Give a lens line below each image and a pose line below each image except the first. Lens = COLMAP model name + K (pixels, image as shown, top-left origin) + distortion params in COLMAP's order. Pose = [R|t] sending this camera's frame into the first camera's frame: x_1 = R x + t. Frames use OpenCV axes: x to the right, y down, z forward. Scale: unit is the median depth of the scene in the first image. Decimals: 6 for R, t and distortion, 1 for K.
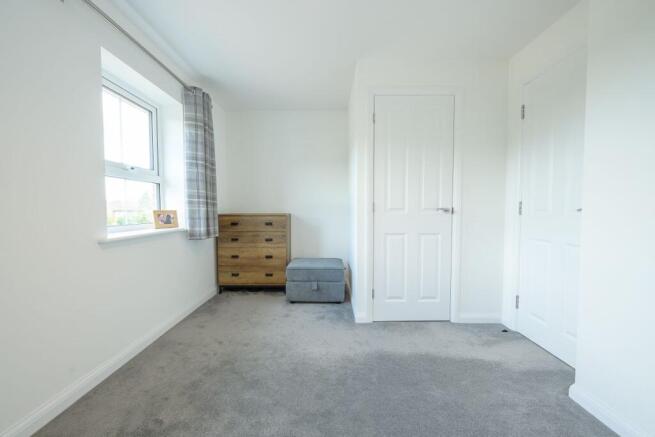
lens RADIAL K [[258.9, 0, 323.8], [0, 258.9, 220.7], [0, 0, 1]] dist [0.001264, -0.000074]
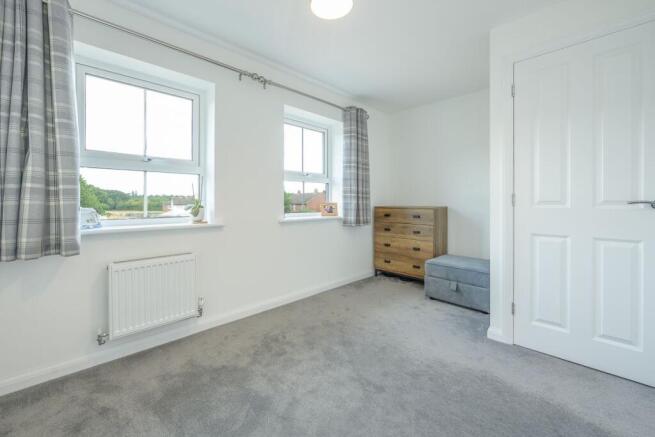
lens RADIAL K [[289.0, 0, 347.1], [0, 289.0, 203.8], [0, 0, 1]] dist [0.014314, -0.000252]
pose [[0.707554, 0.004960, -0.706642, 0.490117], [-0.032079, 0.999170, -0.025108, -0.000193], [0.705931, 0.040434, 0.707126, -0.002916]]
